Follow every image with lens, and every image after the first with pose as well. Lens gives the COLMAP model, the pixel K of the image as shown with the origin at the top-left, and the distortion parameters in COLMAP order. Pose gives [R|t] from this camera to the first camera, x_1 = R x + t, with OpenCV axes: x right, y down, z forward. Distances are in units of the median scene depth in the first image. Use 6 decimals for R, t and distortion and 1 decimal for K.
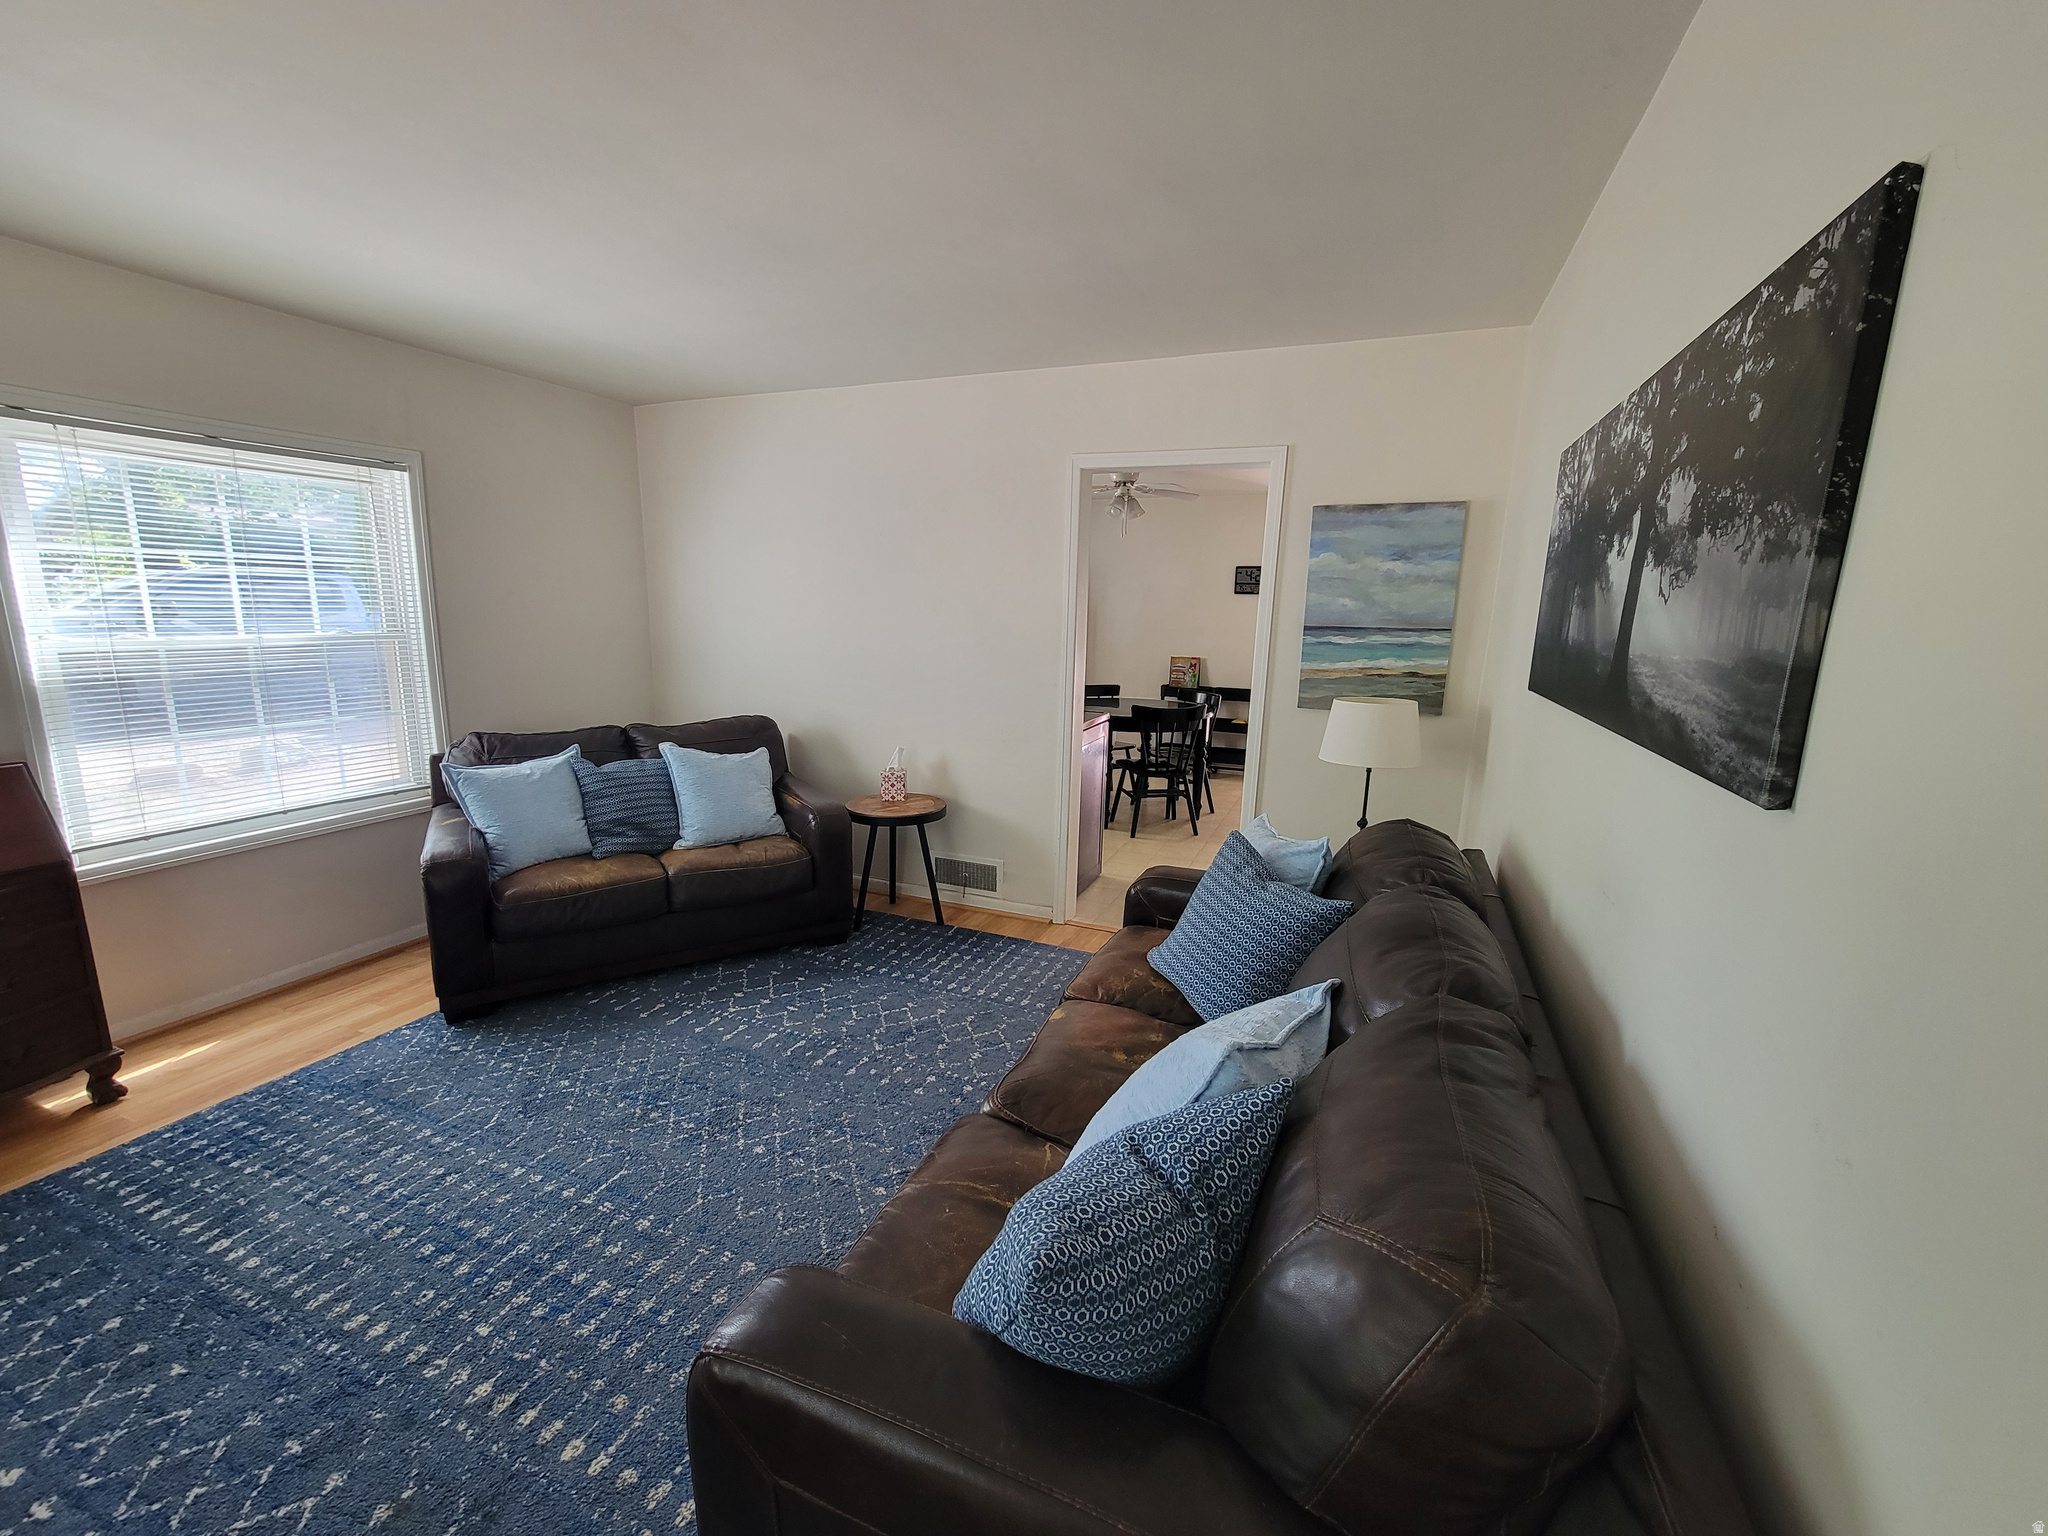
lens RADIAL K [[838.2, 0, 1022.1], [0, 838.2, 764.2], [0, 0, 1]] dist [0.004298, -0.000521]
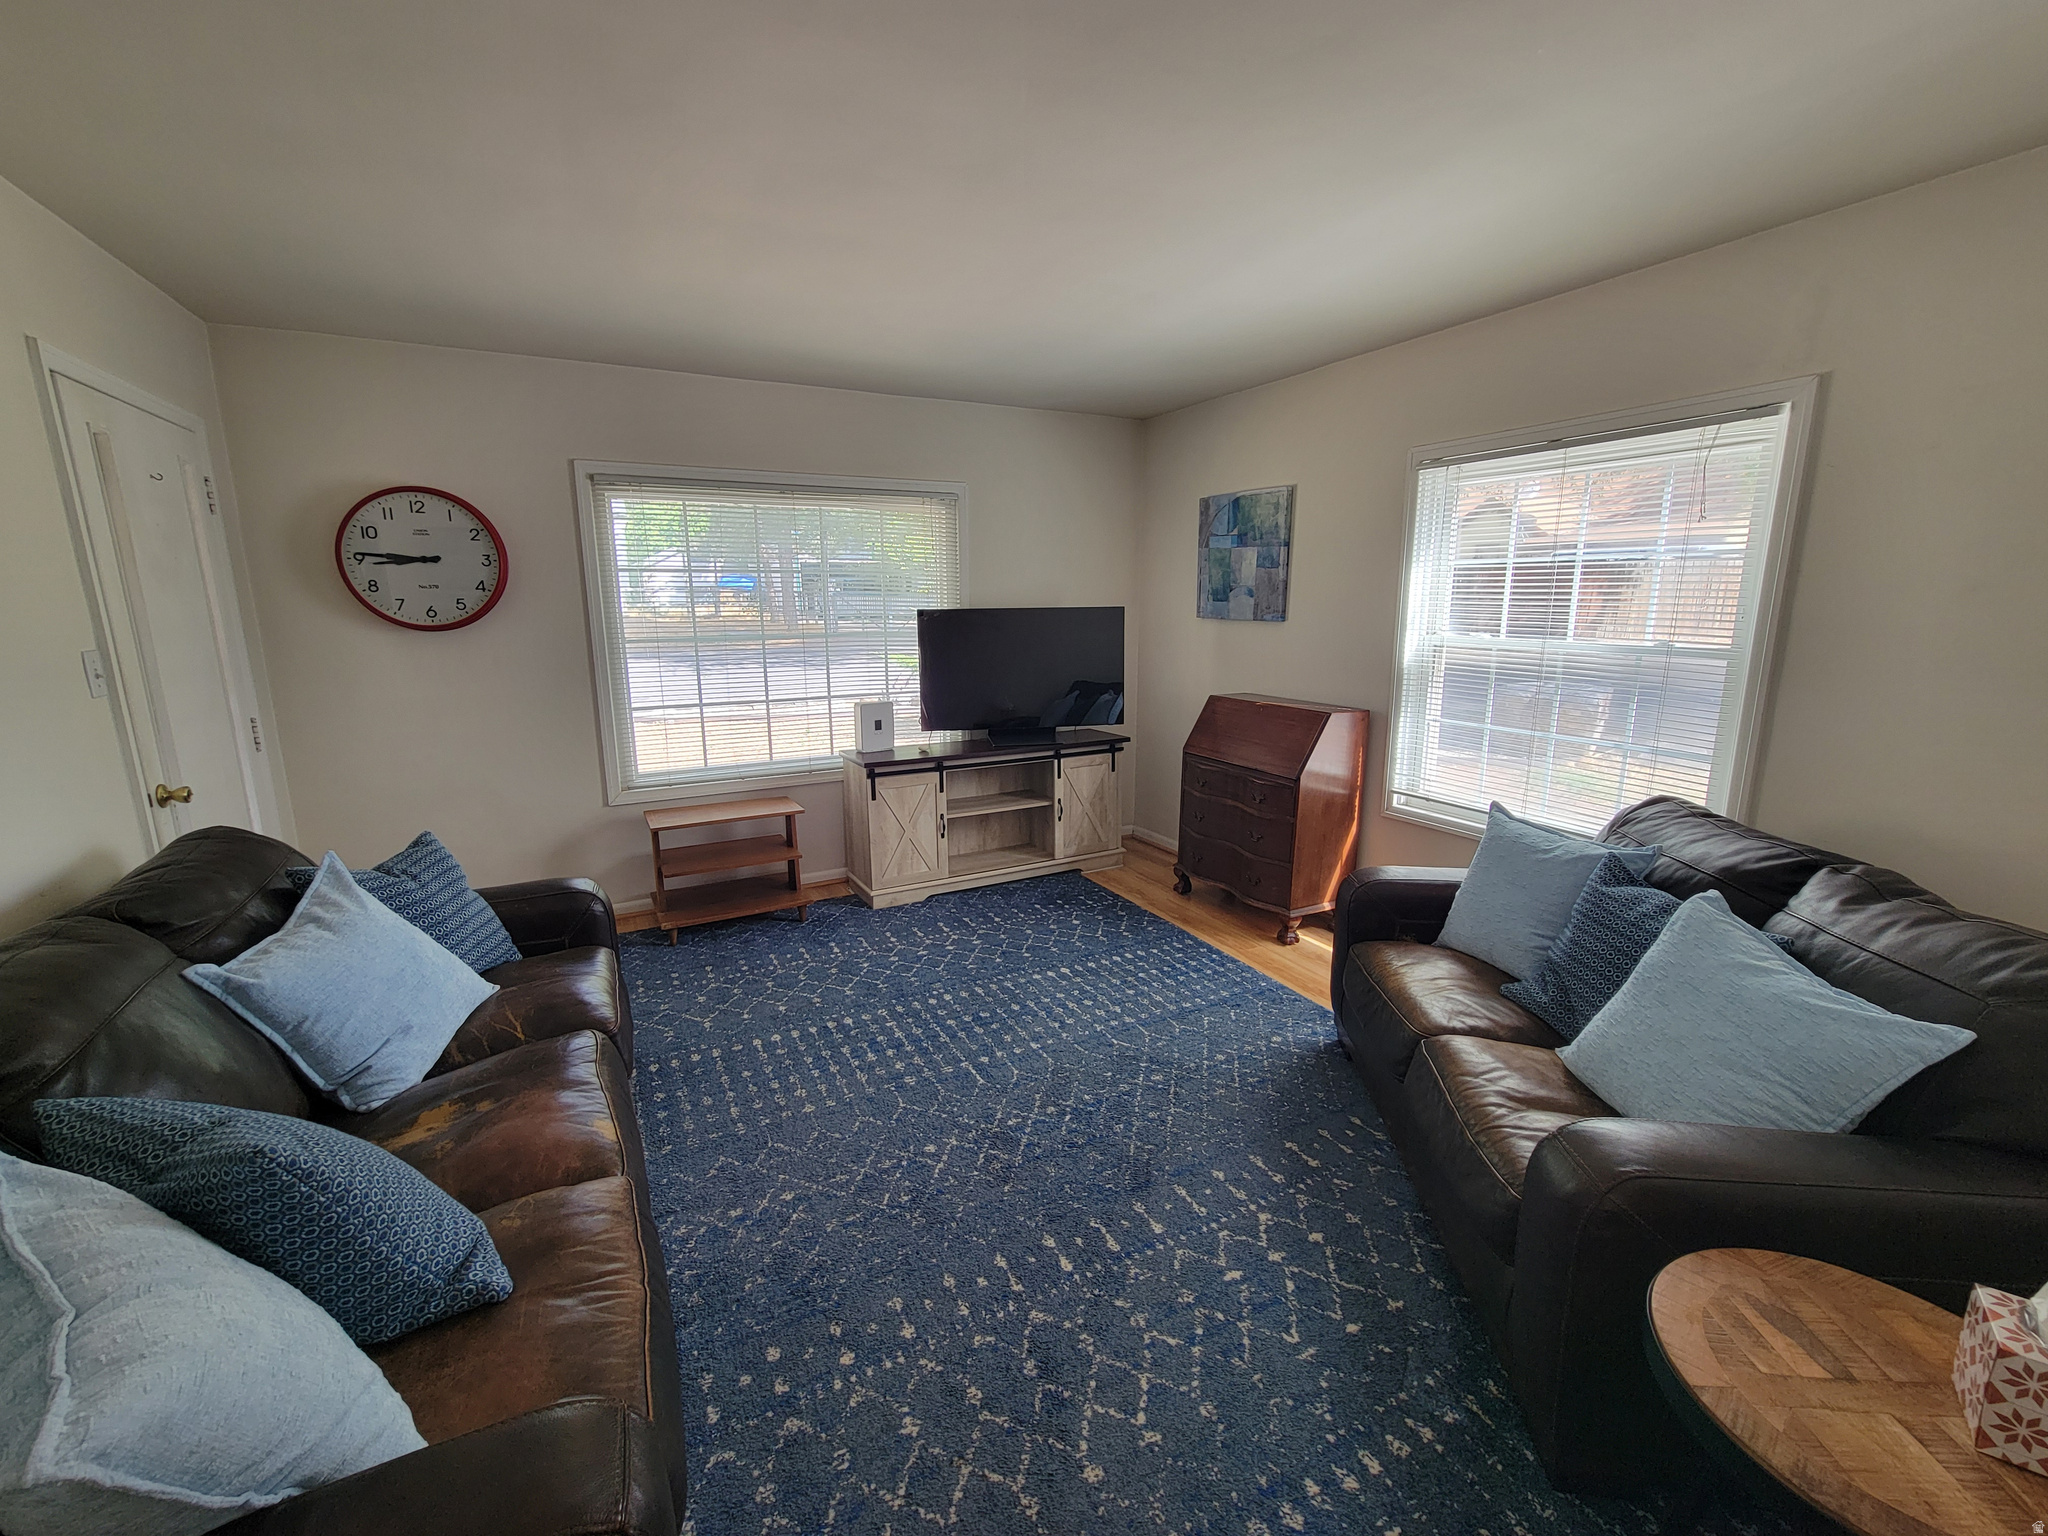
lens RADIAL K [[838.2, 0, 1018.5], [0, 838.2, 770.0], [0, 0, 1]] dist [0.004298, -0.000521]
pose [[-0.640099, 0.139446, -0.755532, 0.257661], [-0.155024, 0.939721, 0.304780, -0.235206], [0.752490, 0.312215, -0.579897, 1.258368]]
